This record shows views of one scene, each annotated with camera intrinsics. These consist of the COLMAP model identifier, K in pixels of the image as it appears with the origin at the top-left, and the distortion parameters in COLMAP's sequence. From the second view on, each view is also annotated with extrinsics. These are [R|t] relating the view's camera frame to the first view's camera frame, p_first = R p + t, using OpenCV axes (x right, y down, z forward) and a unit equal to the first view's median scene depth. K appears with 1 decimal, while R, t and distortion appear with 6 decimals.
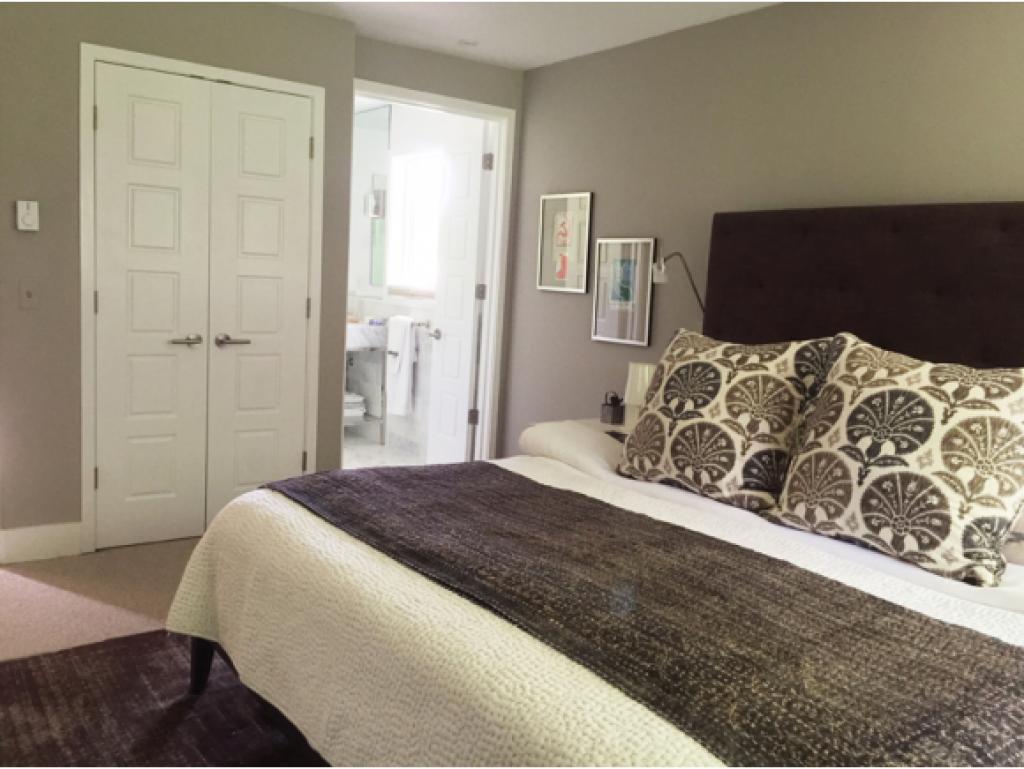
lens RADIAL K [[877.3, 0, 514.3], [0, 877.3, 378.0], [0, 0, 1]] dist [0.076091, -0.079568]
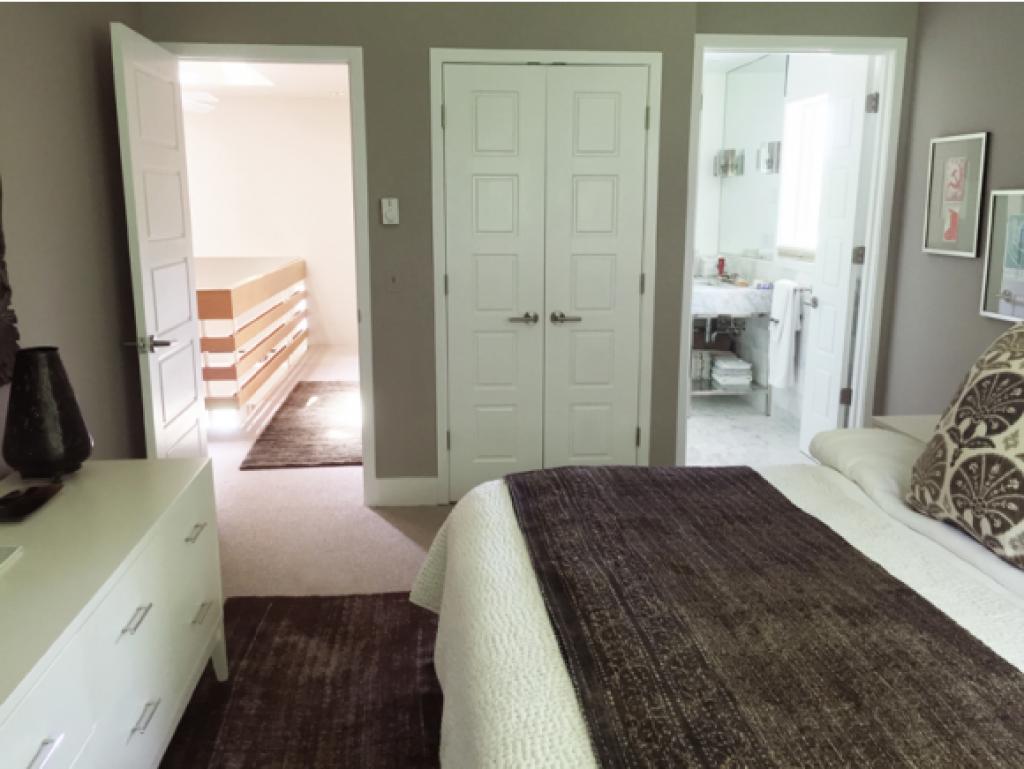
lens RADIAL K [[877.3, 0, 510.1], [0, 877.3, 386.8], [0, 0, 1]] dist [0.076091, -0.079568]
pose [[0.864283, 0.049571, -0.500557, 0.221687], [-0.014531, 0.997177, 0.073661, -0.056008], [0.502795, -0.056390, 0.862564, 0.112633]]
